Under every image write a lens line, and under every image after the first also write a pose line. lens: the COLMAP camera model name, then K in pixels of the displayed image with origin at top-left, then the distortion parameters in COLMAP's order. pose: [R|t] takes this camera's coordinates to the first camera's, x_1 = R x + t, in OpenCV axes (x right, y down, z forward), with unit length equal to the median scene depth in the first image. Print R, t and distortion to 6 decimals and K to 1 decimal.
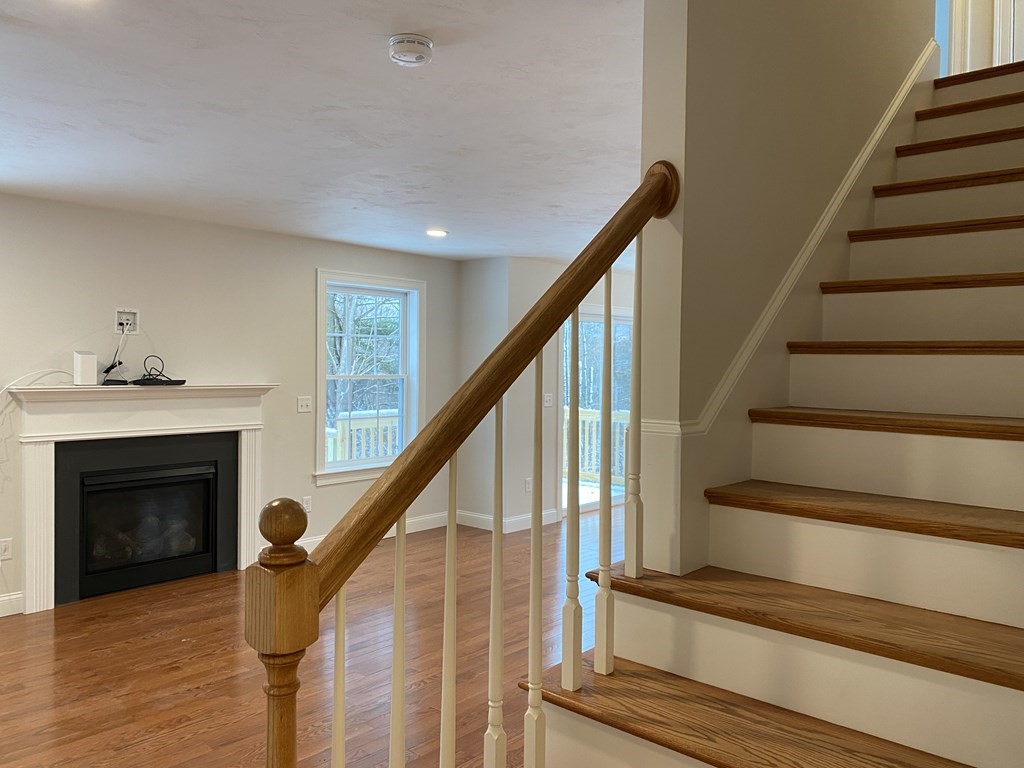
lens RADIAL K [[768.5, 0, 540.6], [0, 768.5, 380.8], [0, 0, 1]] dist [-0.007050, -0.011680]
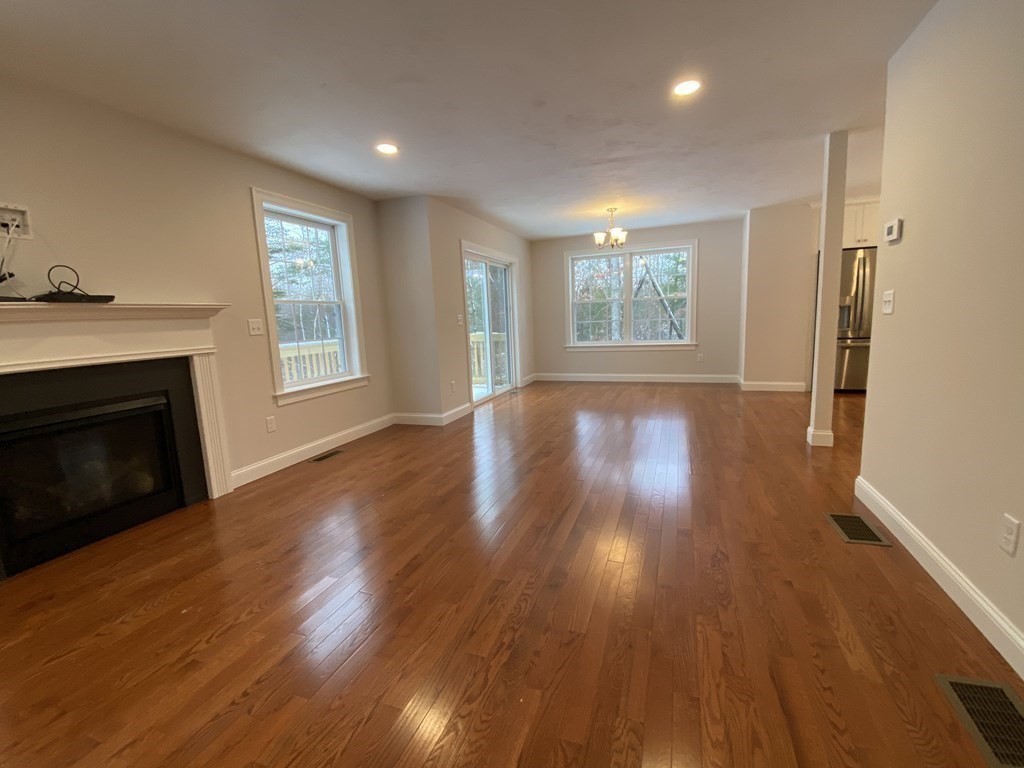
lens RADIAL K [[445.7, 0, 518.5], [0, 445.7, 380.3], [0, 0, 1]] dist [0.024512, -0.021653]
pose [[0.937008, -0.099280, 0.334902, -0.225415], [0.059349, 0.990068, 0.127451, 0.053663], [-0.344229, -0.099547, 0.933594, 0.390208]]
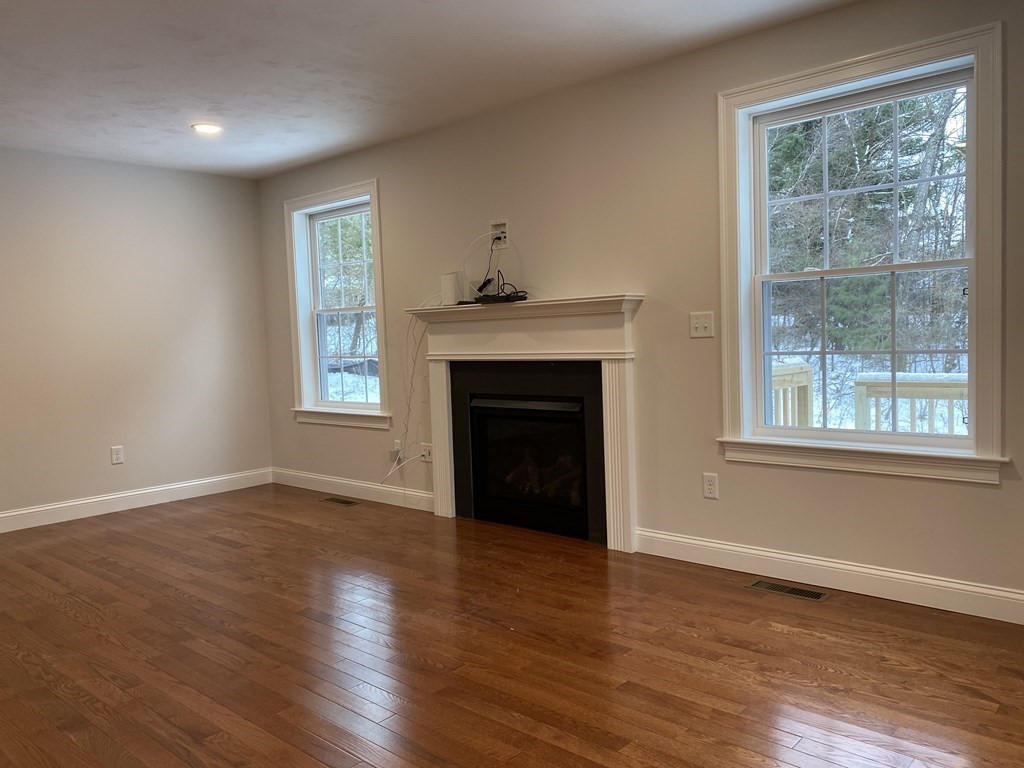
lens RADIAL K [[781.8, 0, 514.5], [0, 781.8, 380.1], [0, 0, 1]] dist [0.063251, -0.069572]
pose [[-0.034532, 0.049183, -0.998193, 0.400094], [0.012850, 0.998728, 0.048764, 0.050657], [0.999321, -0.011143, -0.035120, 1.037268]]
